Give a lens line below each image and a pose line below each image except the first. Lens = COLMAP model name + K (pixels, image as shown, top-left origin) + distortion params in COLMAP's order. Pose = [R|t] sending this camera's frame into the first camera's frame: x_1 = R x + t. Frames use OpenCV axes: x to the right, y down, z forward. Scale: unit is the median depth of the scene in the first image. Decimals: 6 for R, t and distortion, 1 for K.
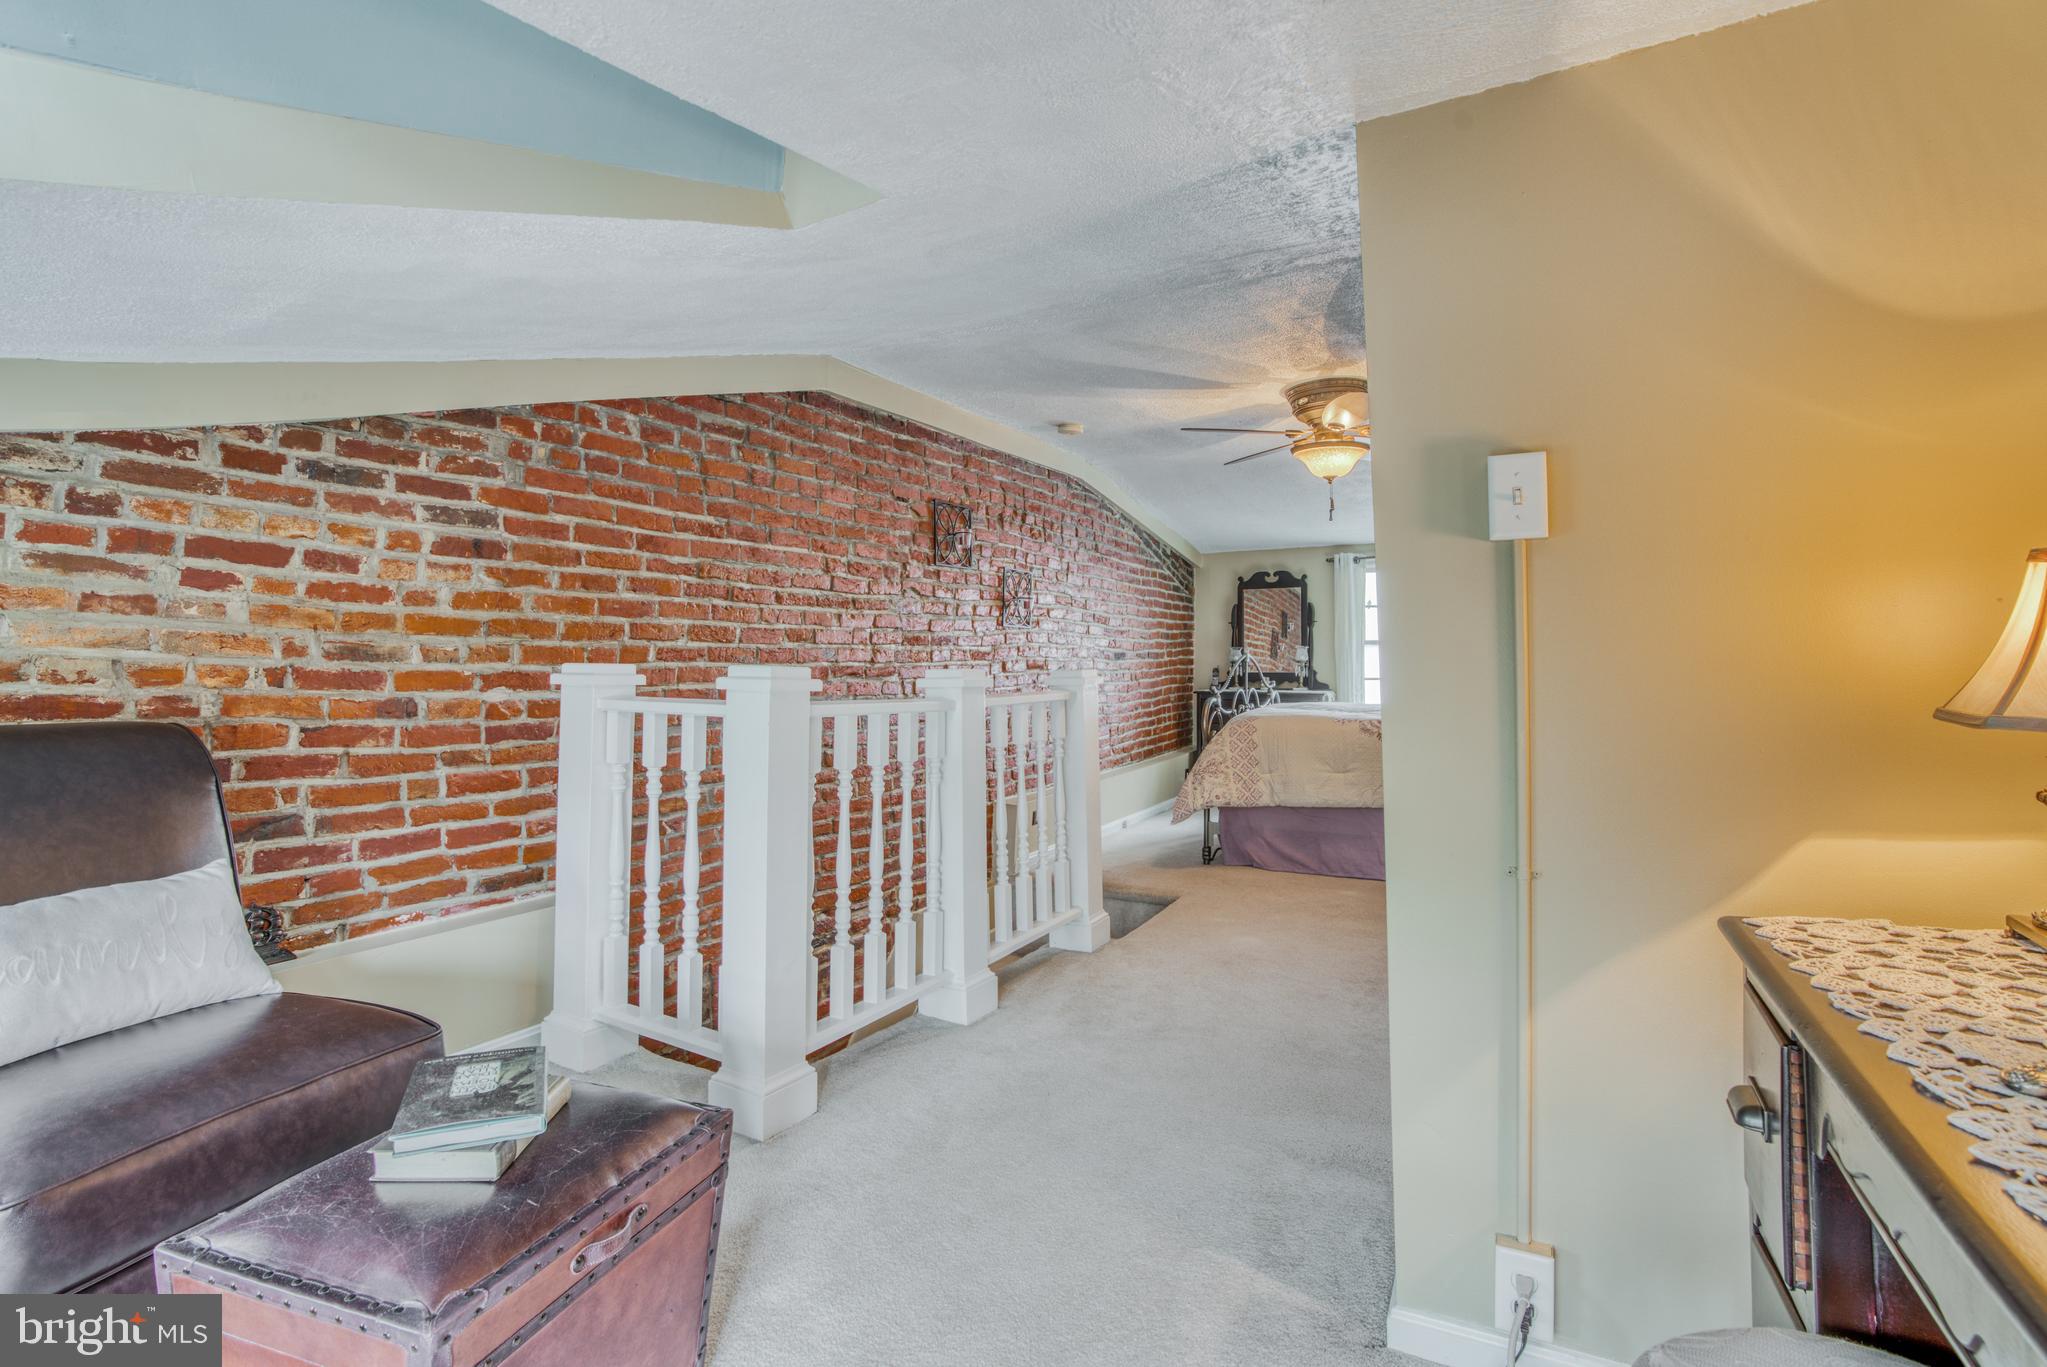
lens RADIAL K [[959.5, 0, 1015.0], [0, 959.5, 633.6], [0, 0, 1]] dist [-0.080426, 0.028909]
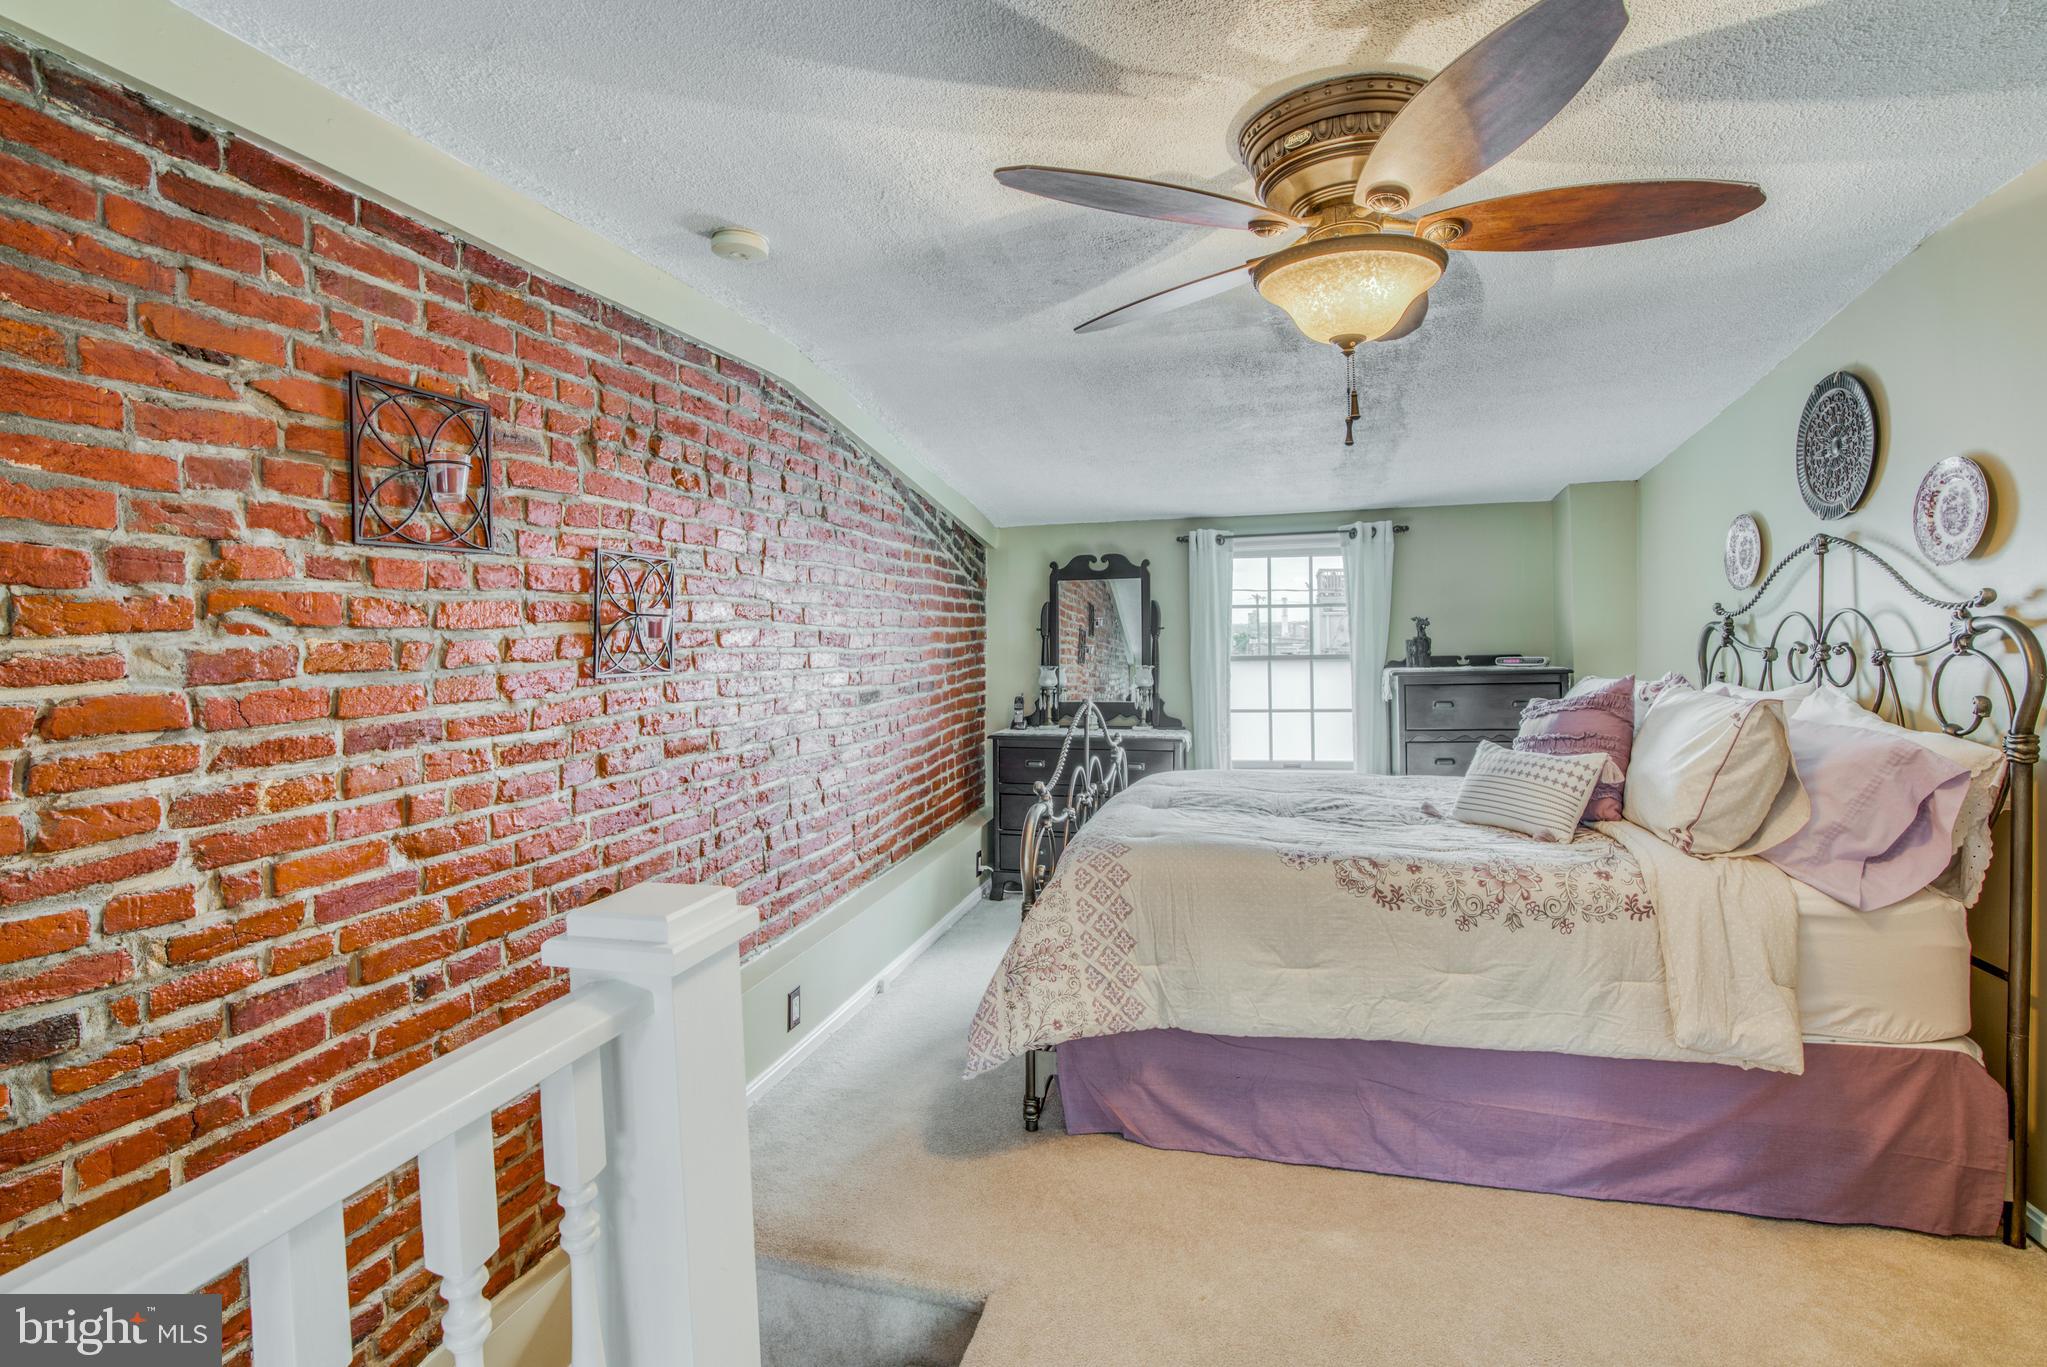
lens RADIAL K [[959.5, 0, 1015.0], [0, 959.5, 633.6], [0, 0, 1]] dist [-0.080426, 0.028909]
pose [[0.973247, -0.009491, 0.229564, 0.060276], [0.003805, 0.999675, 0.025196, -0.030266], [-0.229728, -0.023648, 0.972967, 0.396579]]
